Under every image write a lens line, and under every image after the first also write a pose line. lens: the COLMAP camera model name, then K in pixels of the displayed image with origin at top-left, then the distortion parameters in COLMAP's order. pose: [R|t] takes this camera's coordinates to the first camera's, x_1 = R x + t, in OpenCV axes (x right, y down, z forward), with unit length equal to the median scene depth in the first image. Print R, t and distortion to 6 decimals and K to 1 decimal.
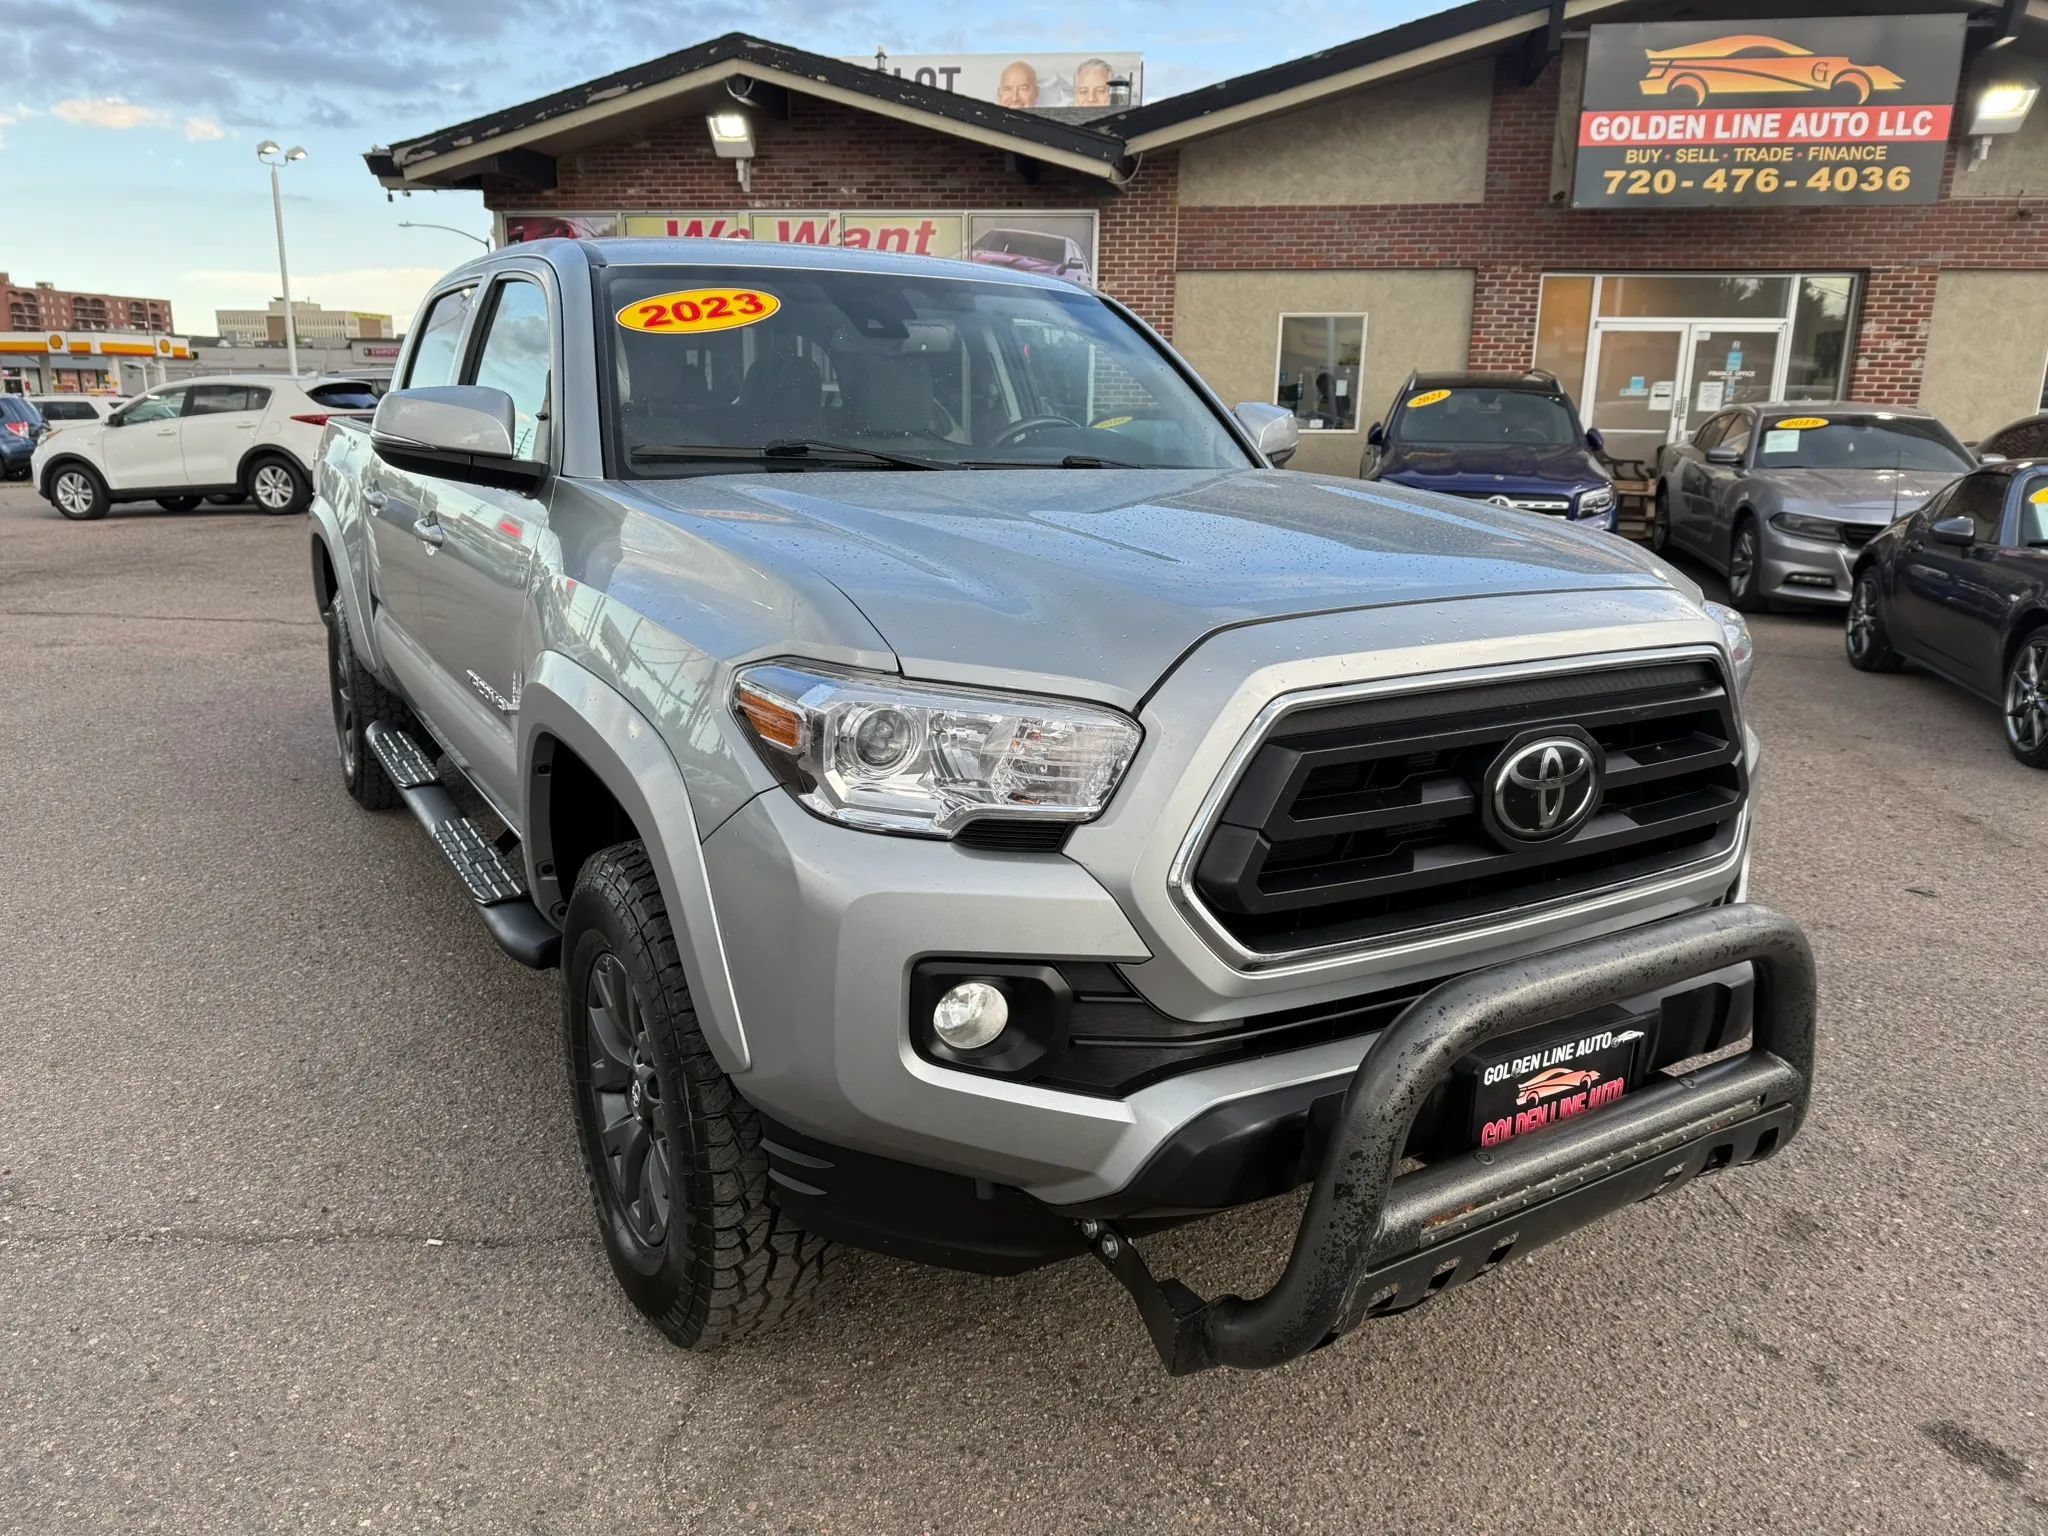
lens RADIAL K [[1464.4, 0, 1024.0], [0, 1464.4, 768.0], [0, 0, 1]] dist [0.021301, 0.000229]
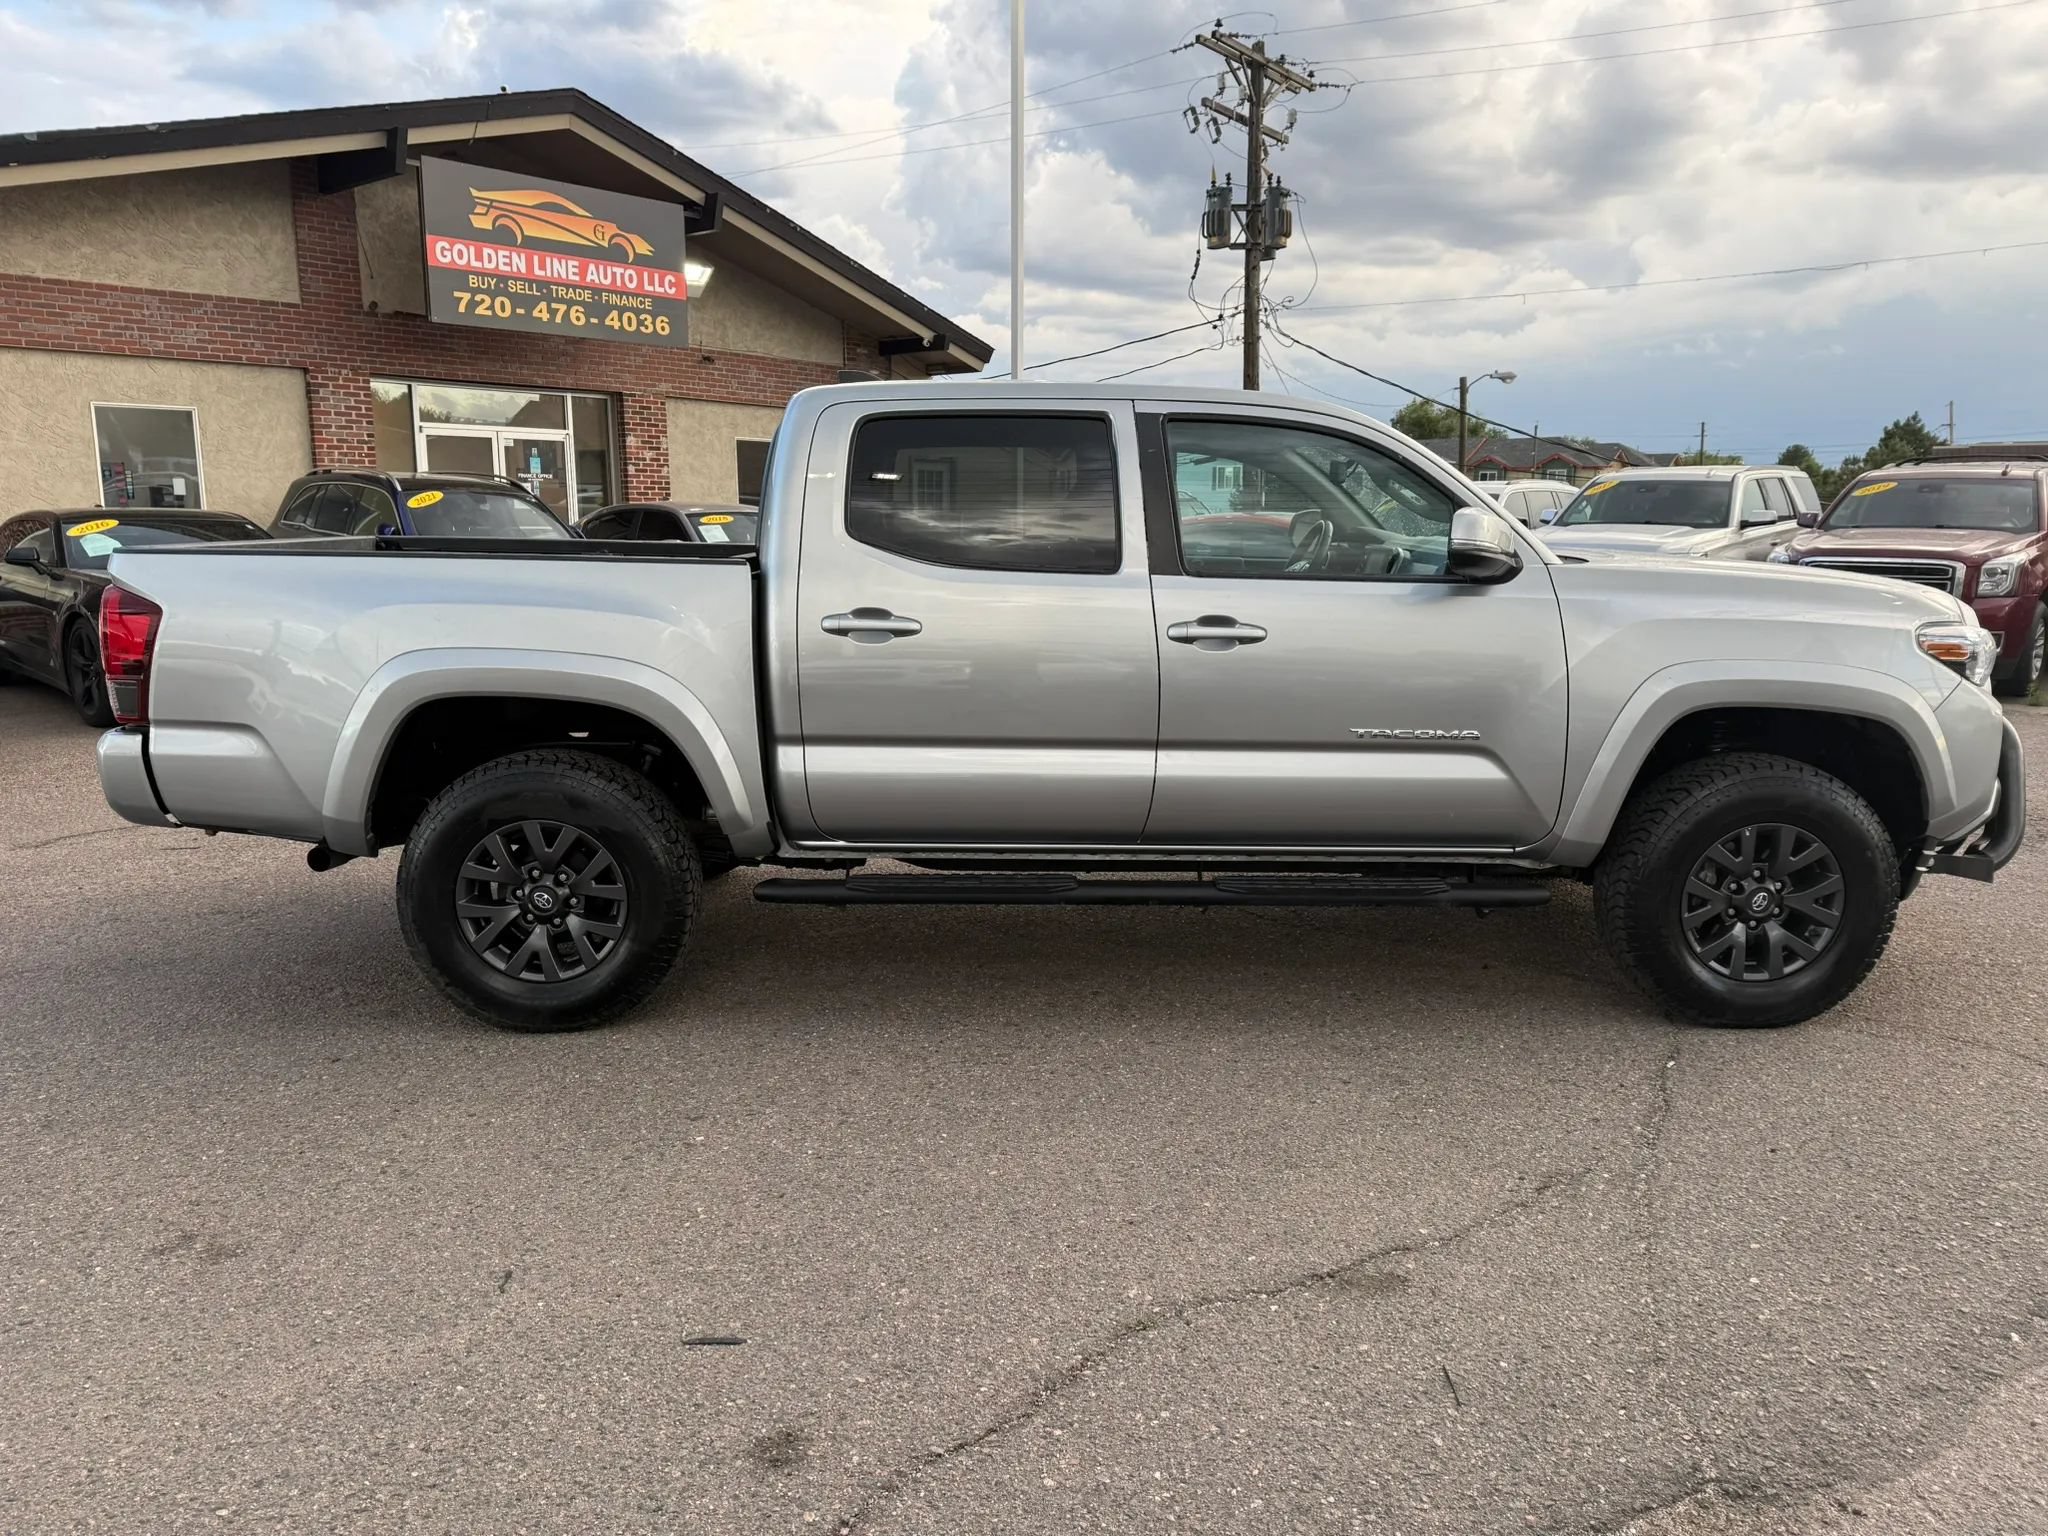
lens RADIAL K [[1428.2, 0, 1051.7], [0, 1428.2, 774.5], [0, 0, 1]] dist [0.021620, -0.002528]
pose [[0.538323, -0.169340, 0.825550, -0.281563], [0.212476, 0.975229, 0.061492, -0.028741], [-0.815513, 0.142307, 0.560969, 0.094988]]
